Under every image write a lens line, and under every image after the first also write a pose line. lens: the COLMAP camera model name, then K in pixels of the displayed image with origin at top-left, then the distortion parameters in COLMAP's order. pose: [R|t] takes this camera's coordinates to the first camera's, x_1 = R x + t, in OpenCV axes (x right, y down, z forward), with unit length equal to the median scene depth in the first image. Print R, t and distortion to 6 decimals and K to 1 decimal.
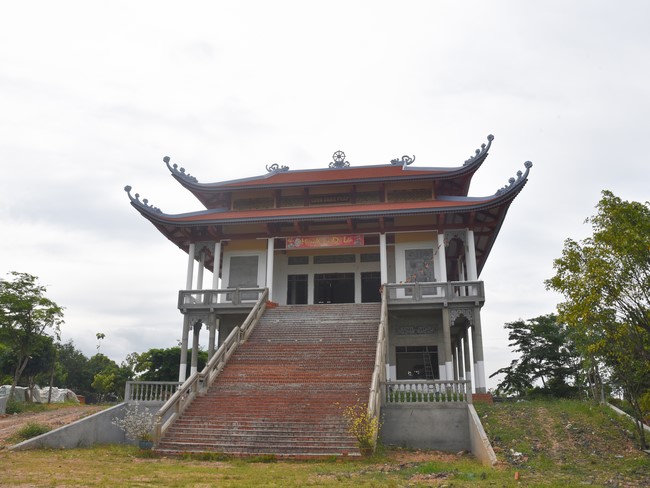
lens RADIAL K [[527.8, 0, 320.8], [0, 527.8, 234.8], [0, 0, 1]] dist [-0.125483, 0.078860]
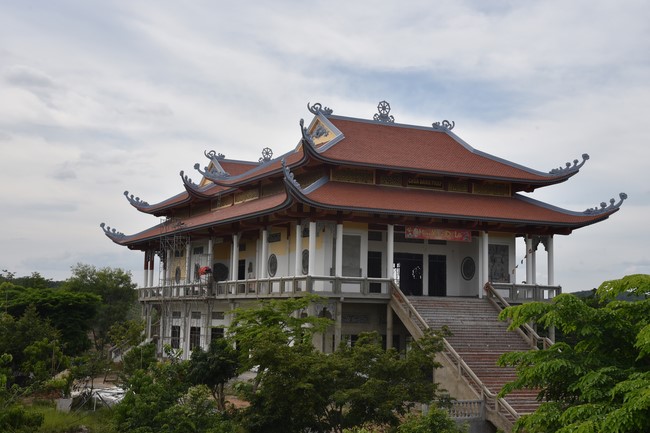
lens RADIAL K [[857.8, 0, 325.0], [0, 857.8, 216.5], [0, 0, 1]] dist [0.172674, 0.005591]
pose [[0.809840, 0.069366, 0.582535, -1.127051], [-0.202132, 0.965174, 0.166076, -0.249022], [-0.550728, -0.252244, 0.795658, -0.180445]]
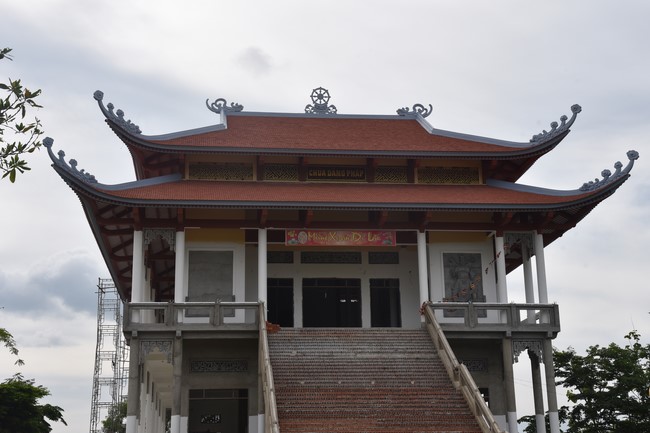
lens RADIAL K [[971.9, 0, 325.0], [0, 971.9, 216.5], [0, 0, 1]] dist [0.233397, 0.033042]
pose [[0.961312, 0.046942, 0.271432, -0.367986], [-0.064610, 0.996309, 0.056522, -0.088138], [-0.267777, -0.071872, 0.960797, -0.244214]]
